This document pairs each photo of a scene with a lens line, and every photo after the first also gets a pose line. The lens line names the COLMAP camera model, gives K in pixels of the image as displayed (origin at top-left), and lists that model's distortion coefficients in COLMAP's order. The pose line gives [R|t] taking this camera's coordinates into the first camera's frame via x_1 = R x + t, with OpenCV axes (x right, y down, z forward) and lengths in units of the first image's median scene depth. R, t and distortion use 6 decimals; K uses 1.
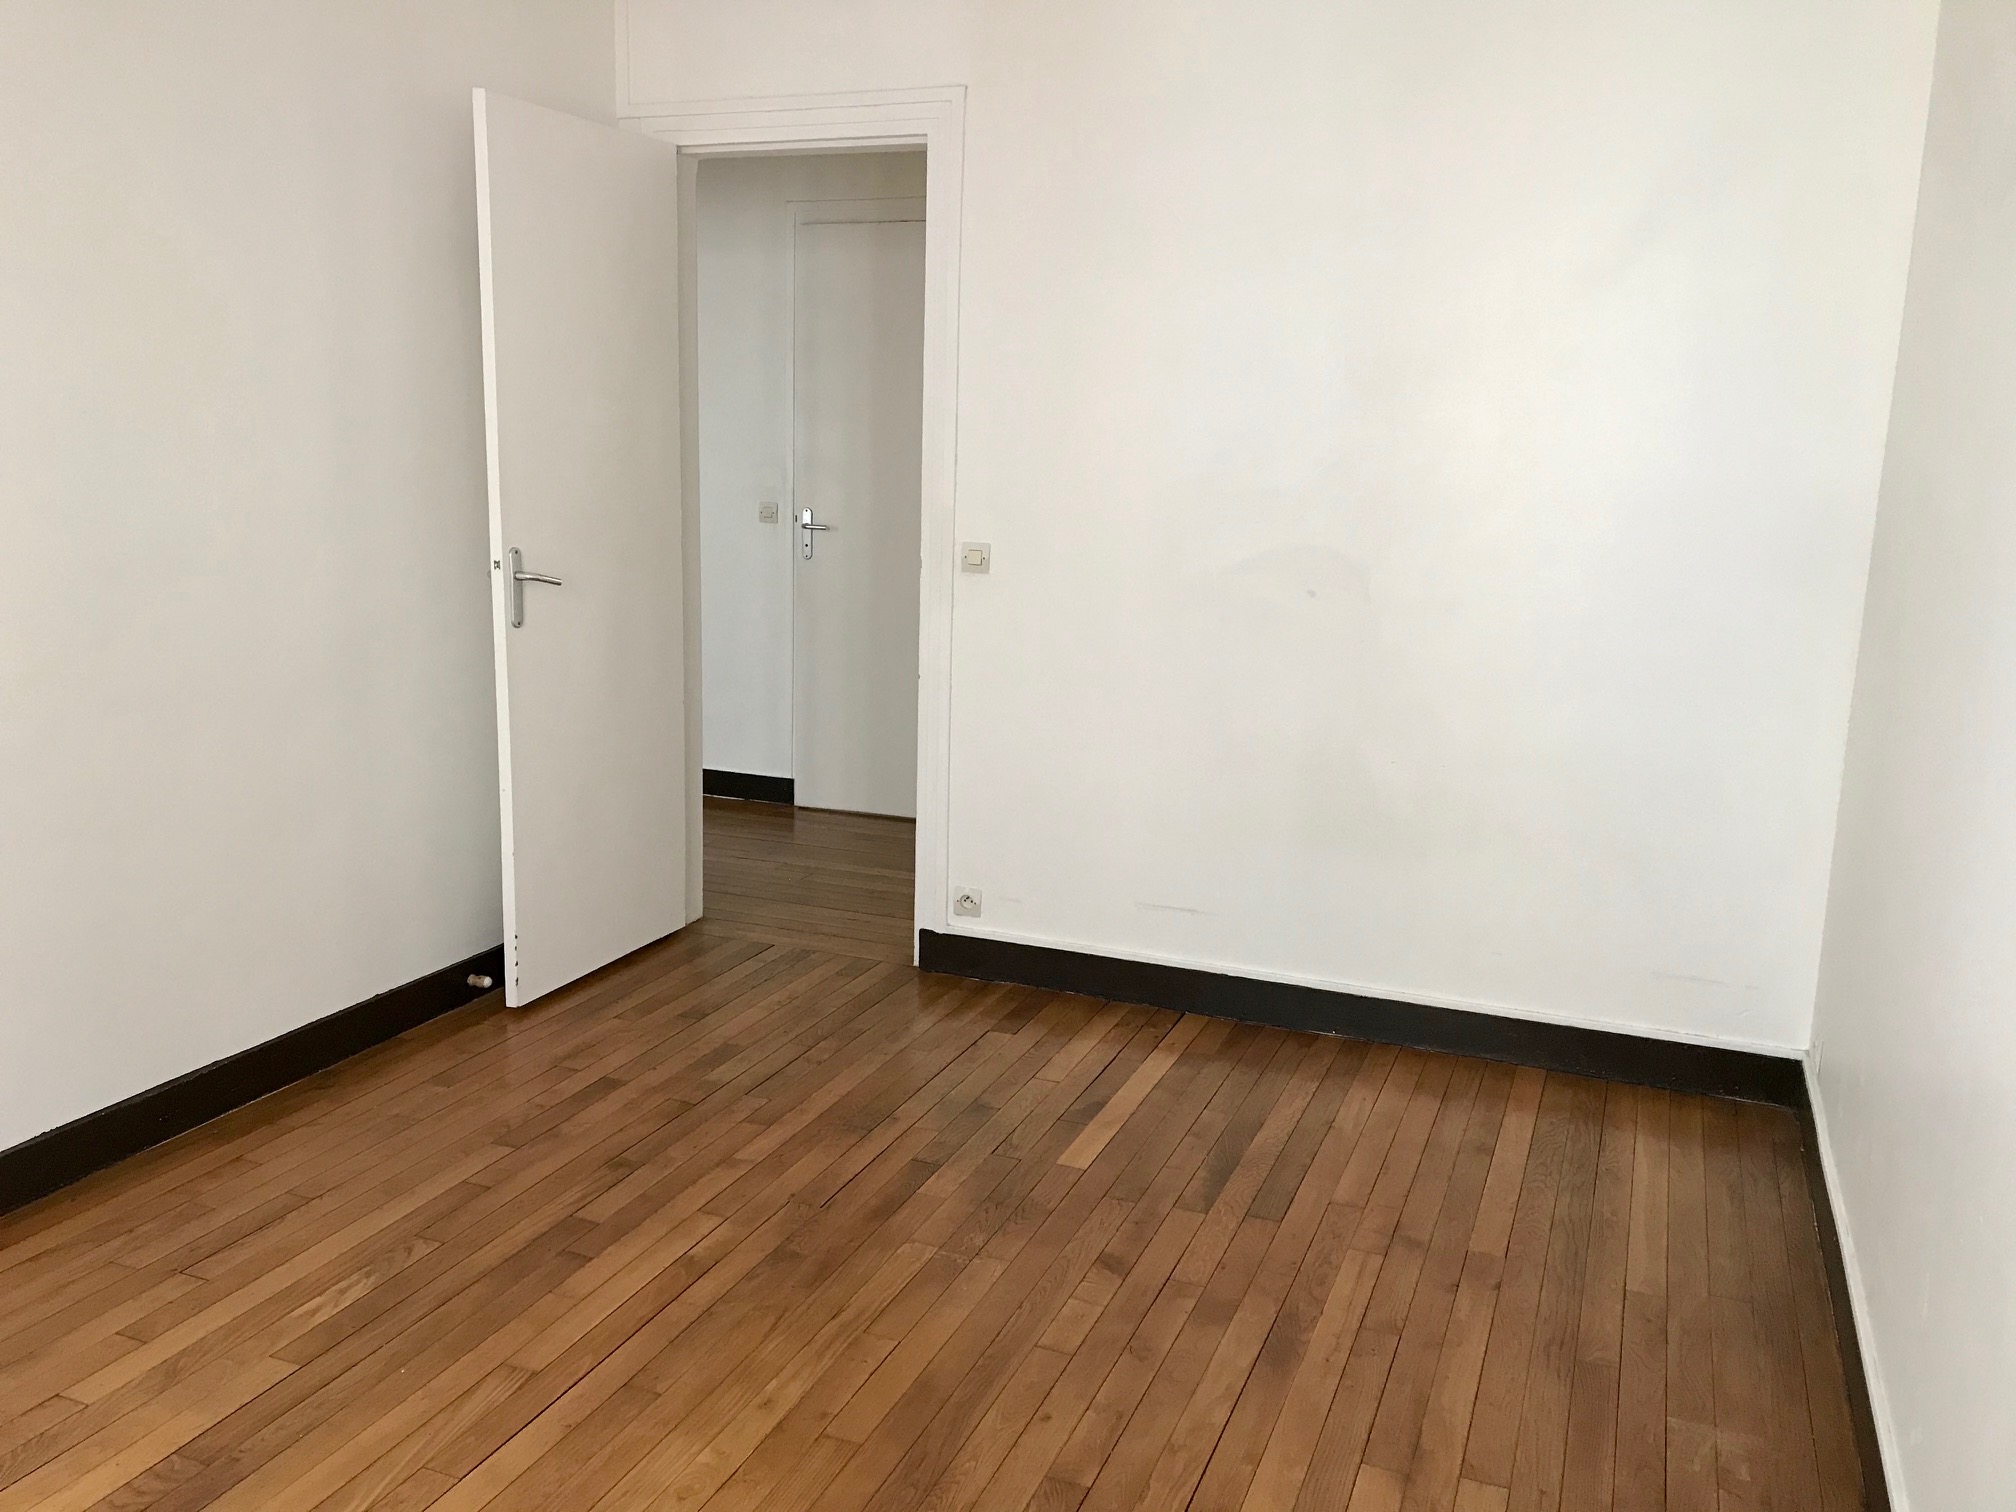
lens RADIAL K [[1644.7, 0, 1008.0], [0, 1644.7, 756.0], [0, 0, 1]] dist [0.007214, 0.005348]
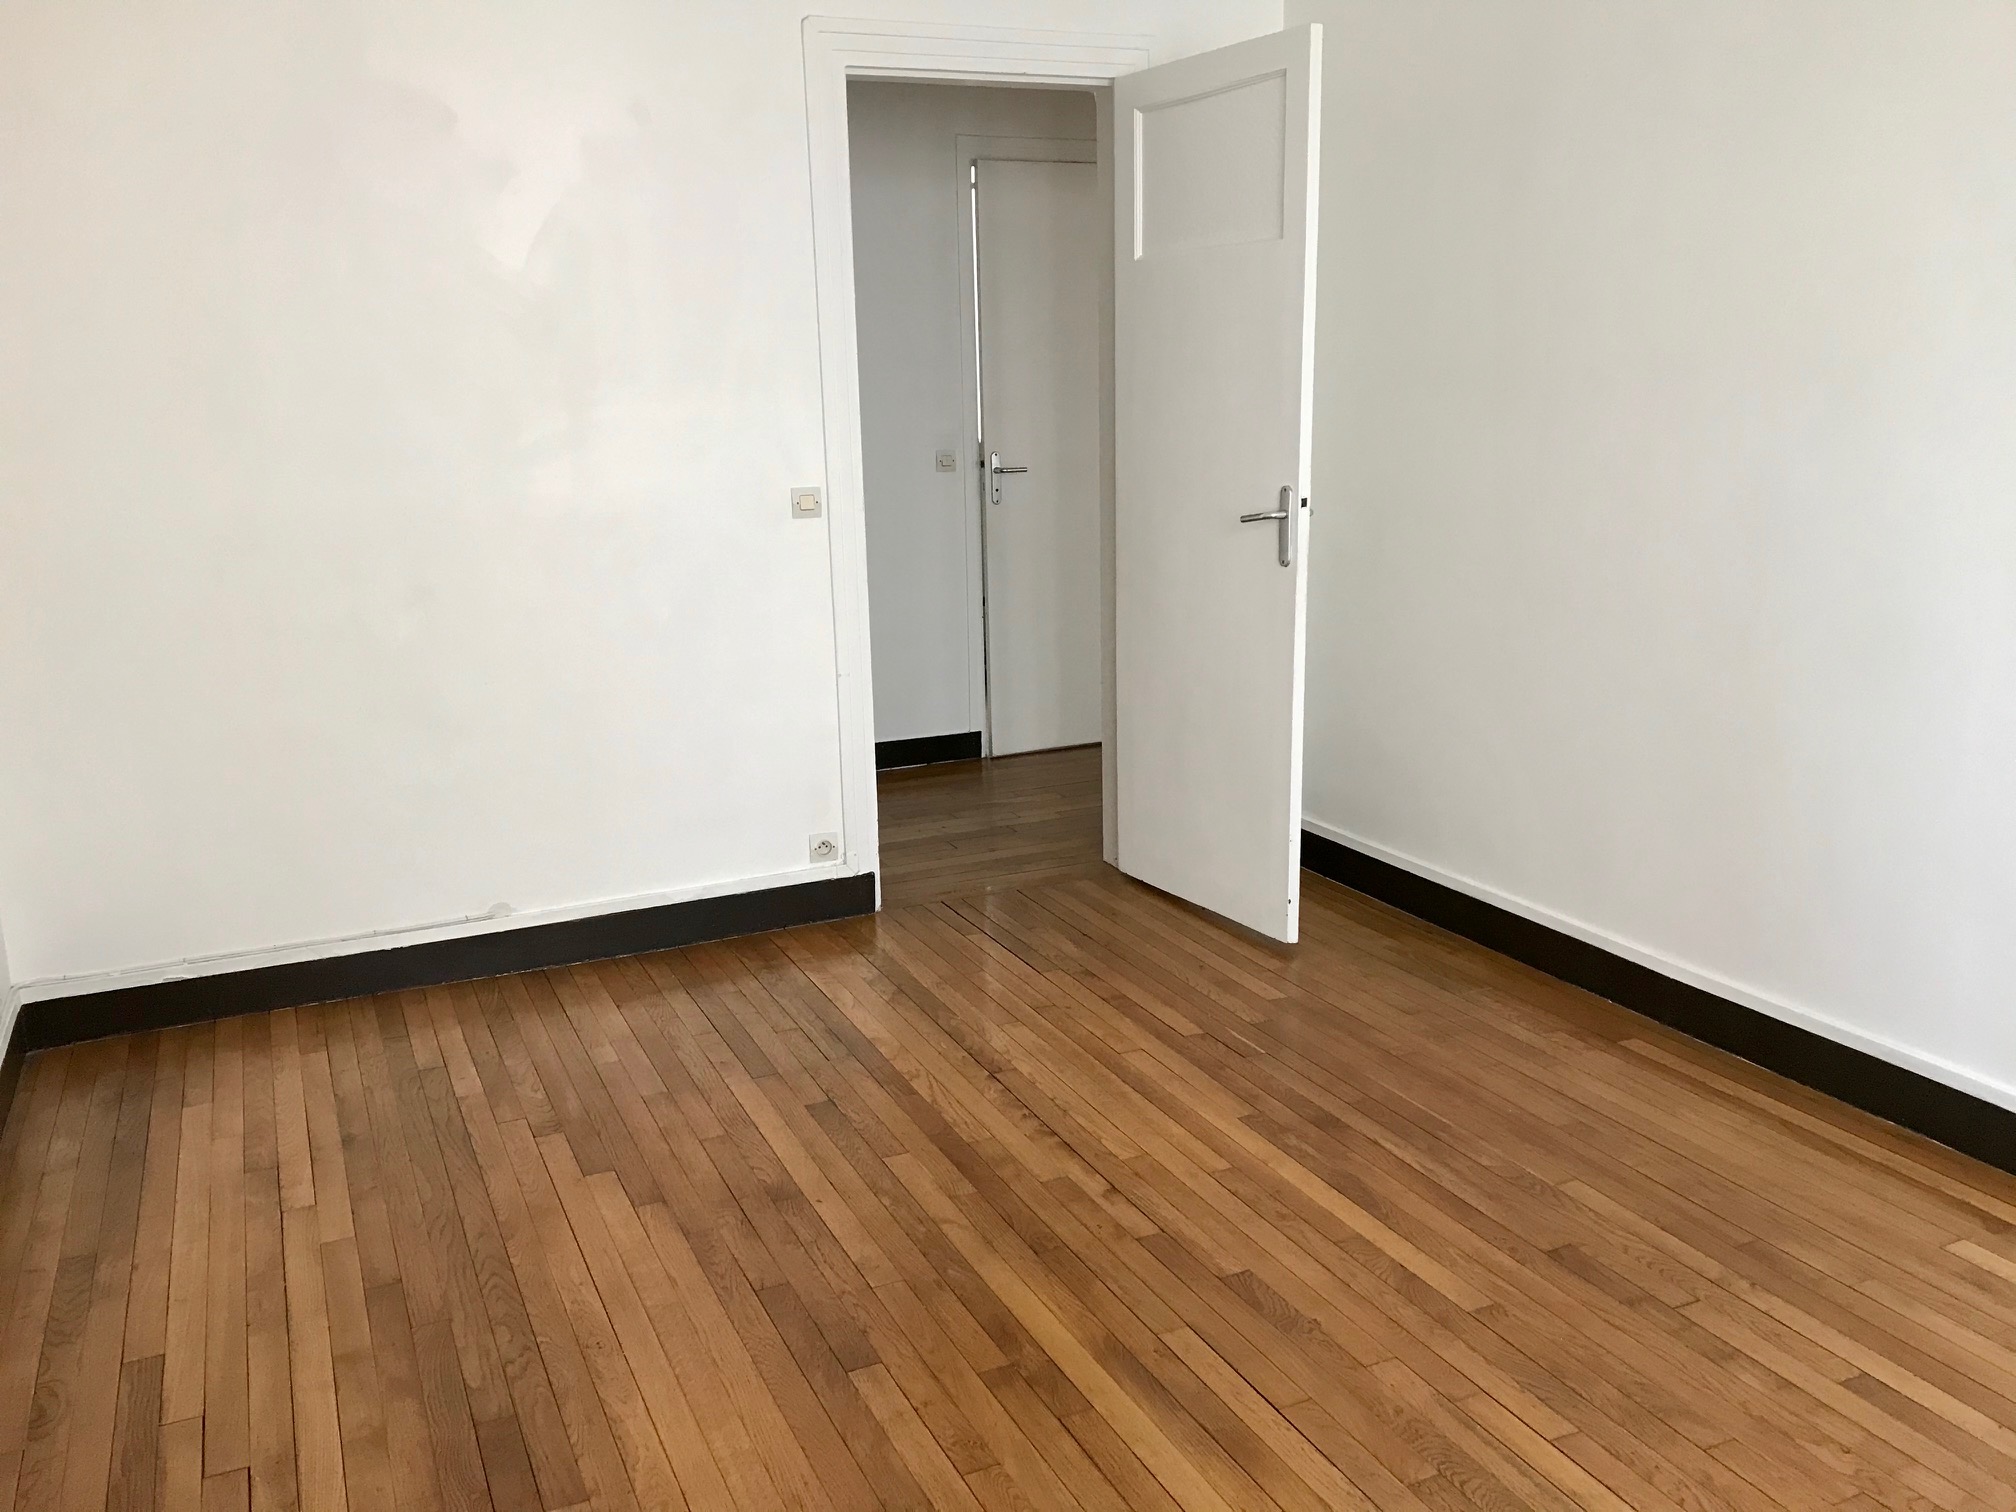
lens RADIAL K [[1644.7, 0, 1008.0], [0, 1644.7, 756.0], [0, 0, 1]] dist [0.007214, 0.005348]
pose [[0.697565, -0.210217, 0.684991, -0.803709], [0.171836, 0.977176, 0.124895, -0.092103], [-0.695612, 0.030584, 0.717766, 0.285516]]
